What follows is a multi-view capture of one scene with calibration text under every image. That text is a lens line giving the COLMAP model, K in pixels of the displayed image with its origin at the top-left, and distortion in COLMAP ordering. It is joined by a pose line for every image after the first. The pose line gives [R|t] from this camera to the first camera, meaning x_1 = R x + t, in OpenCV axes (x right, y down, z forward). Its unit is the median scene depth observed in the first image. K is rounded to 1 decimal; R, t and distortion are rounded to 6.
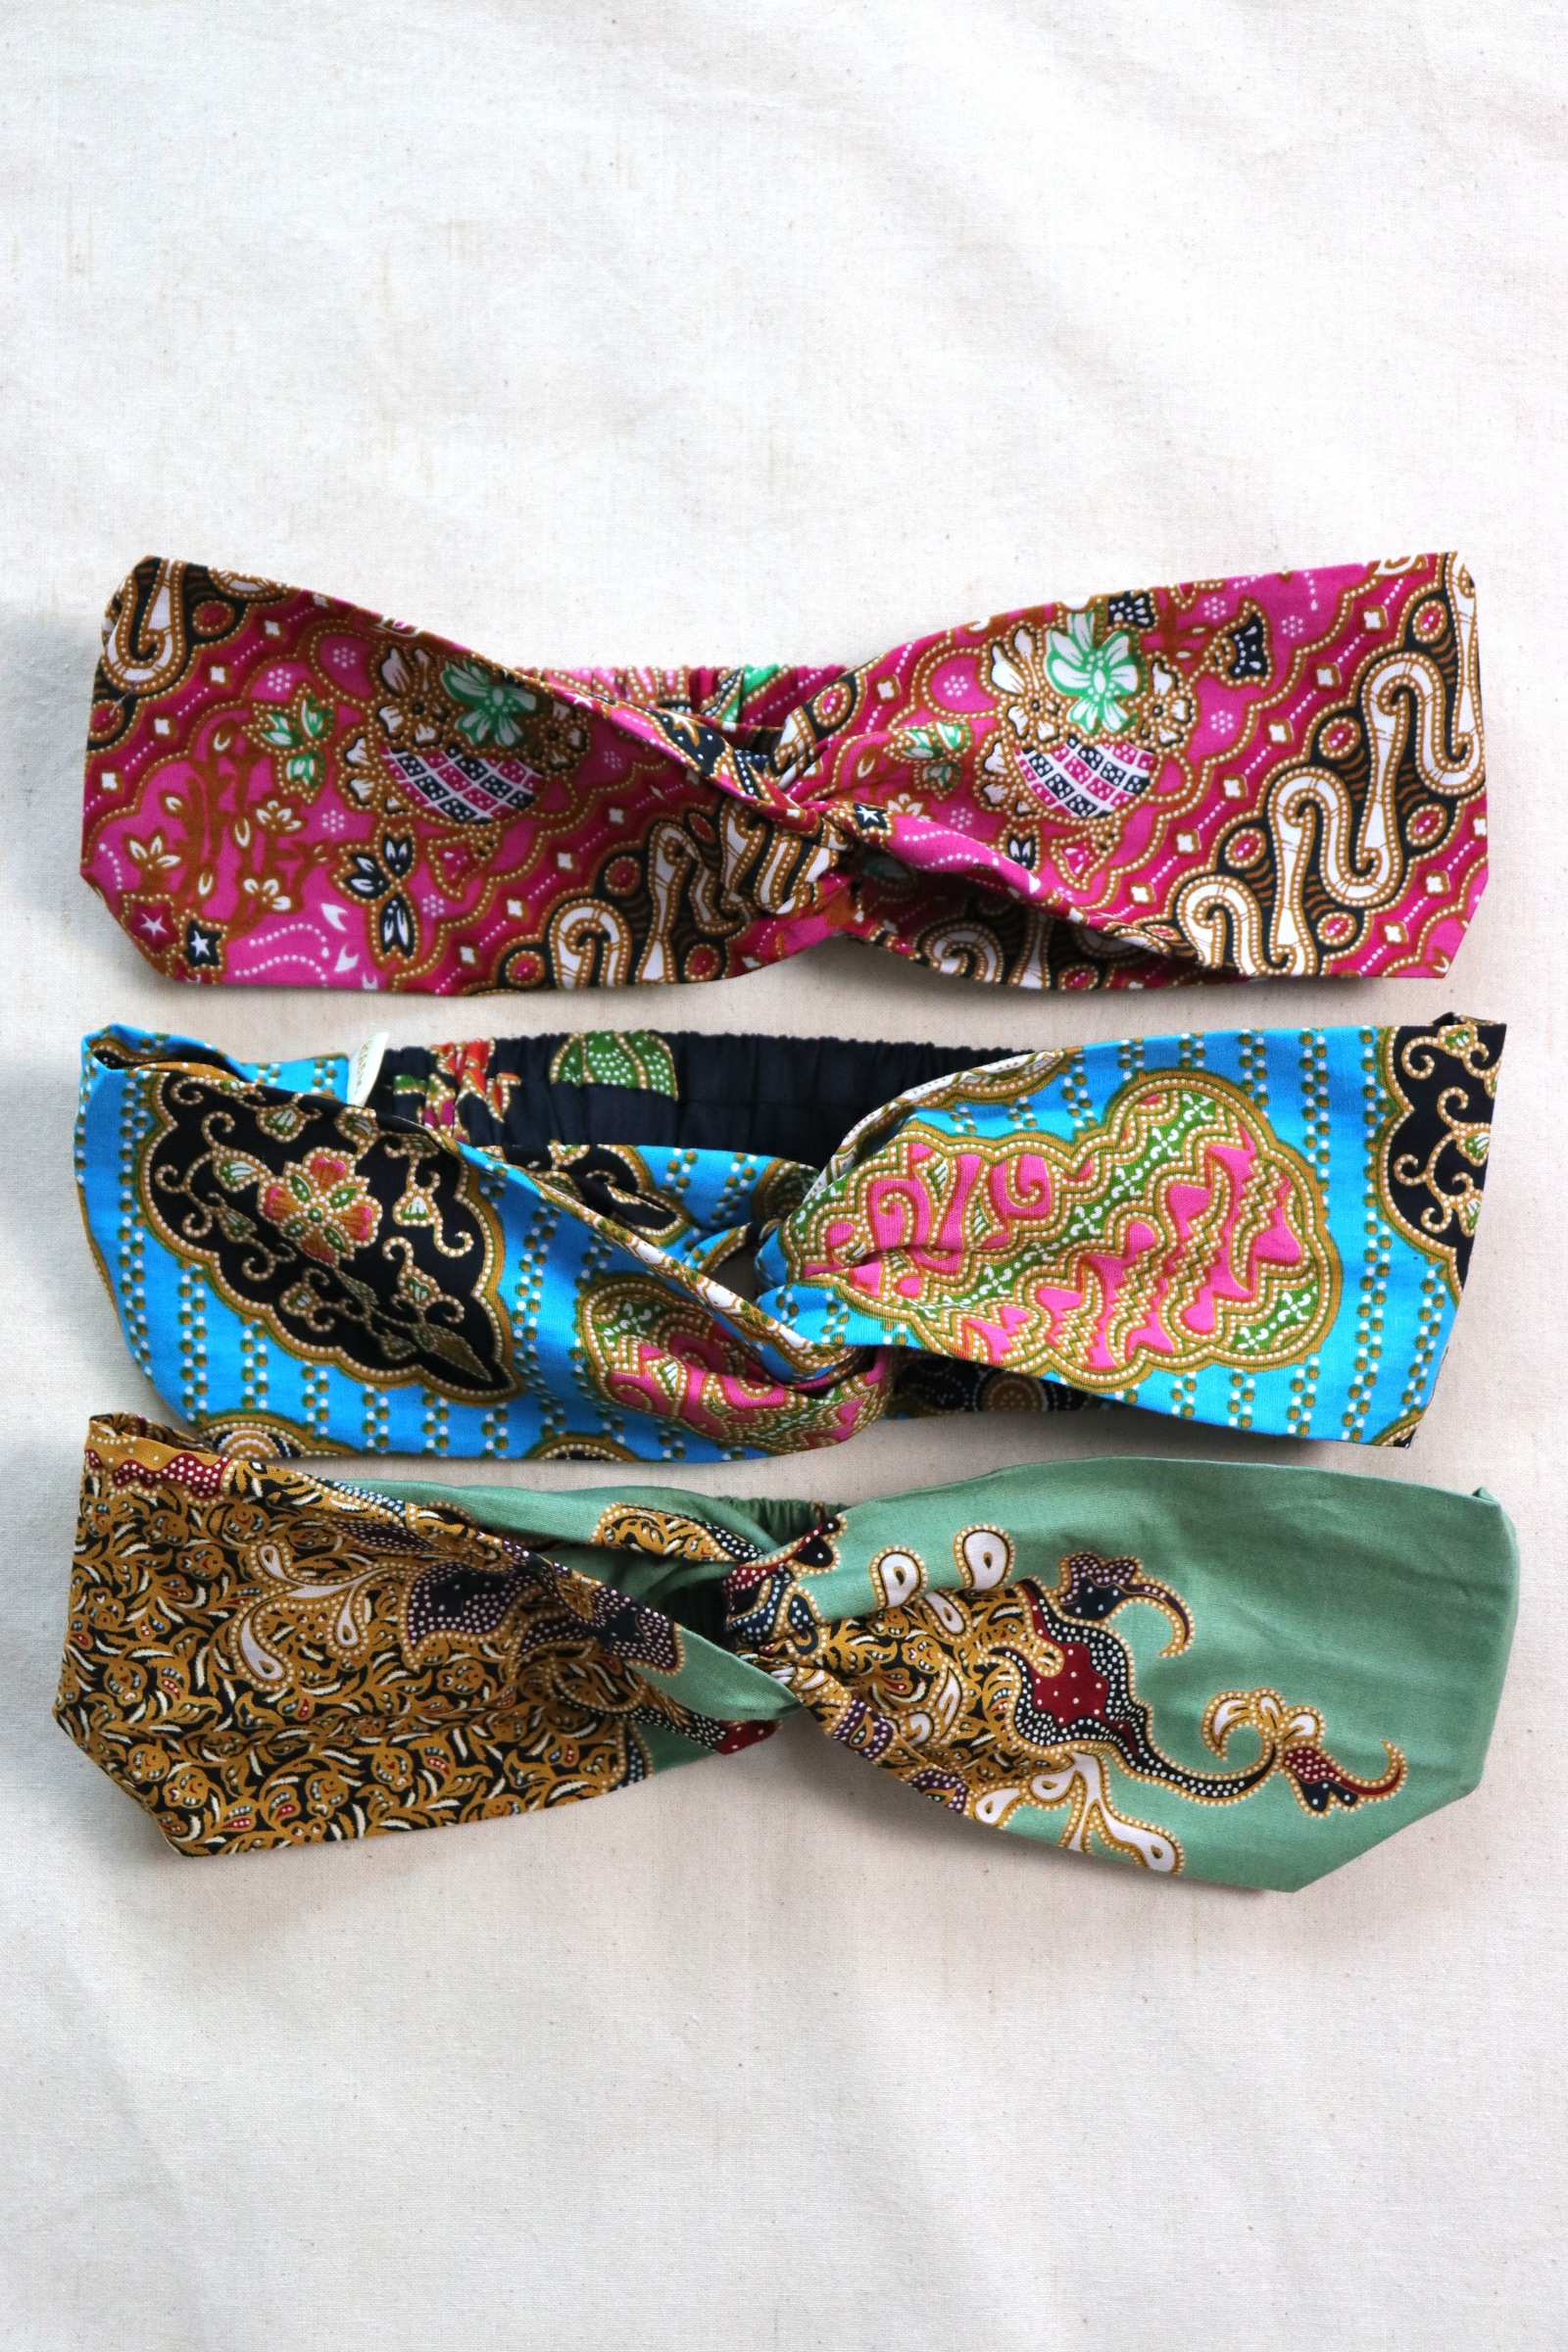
lens RADIAL K [[3650.1, 0, 784.0], [0, 3650.1, 1176.0], [0, 0, 1]] dist [0.037256, 0.487071]
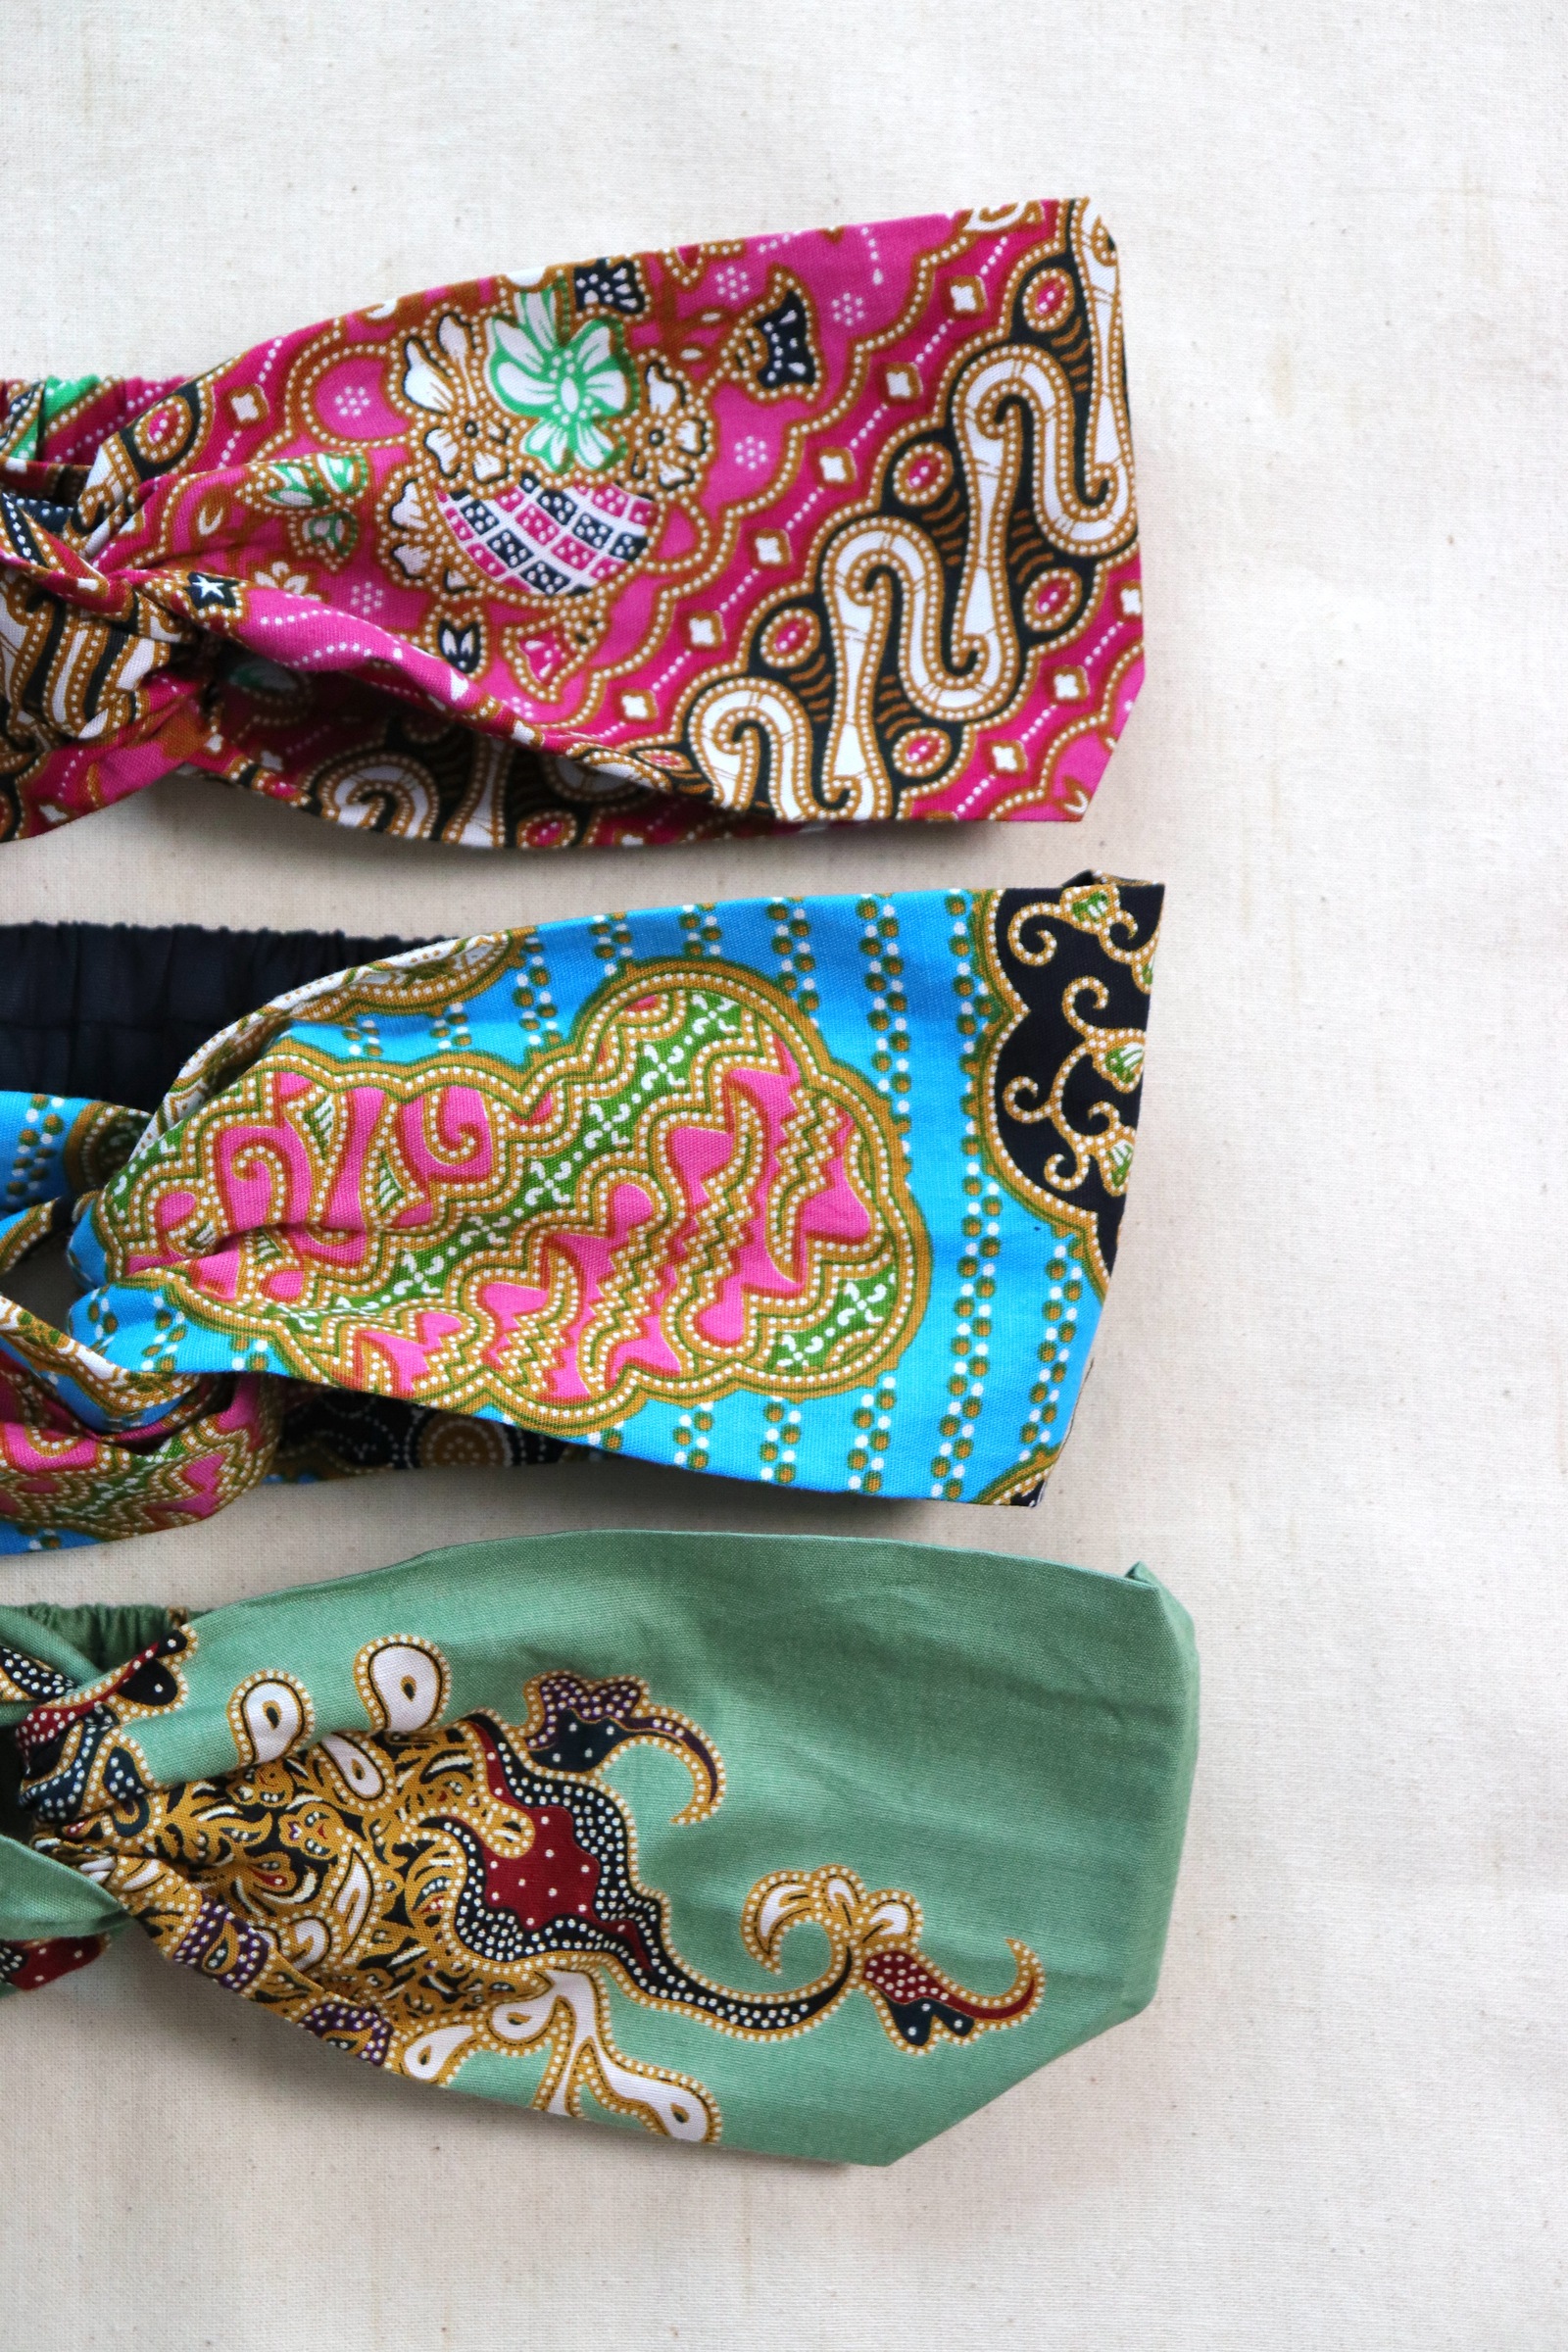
lens RADIAL K [[4443.5, 0, 784.0], [0, 4443.5, 1176.0], [0, 0, 1]] dist [0.138162, 0.541087]
pose [[0.999468, -0.020516, 0.025348, 0.104450], [0.020706, 0.999759, -0.007280, 0.017679], [-0.025193, 0.007801, 0.999652, 0.170379]]
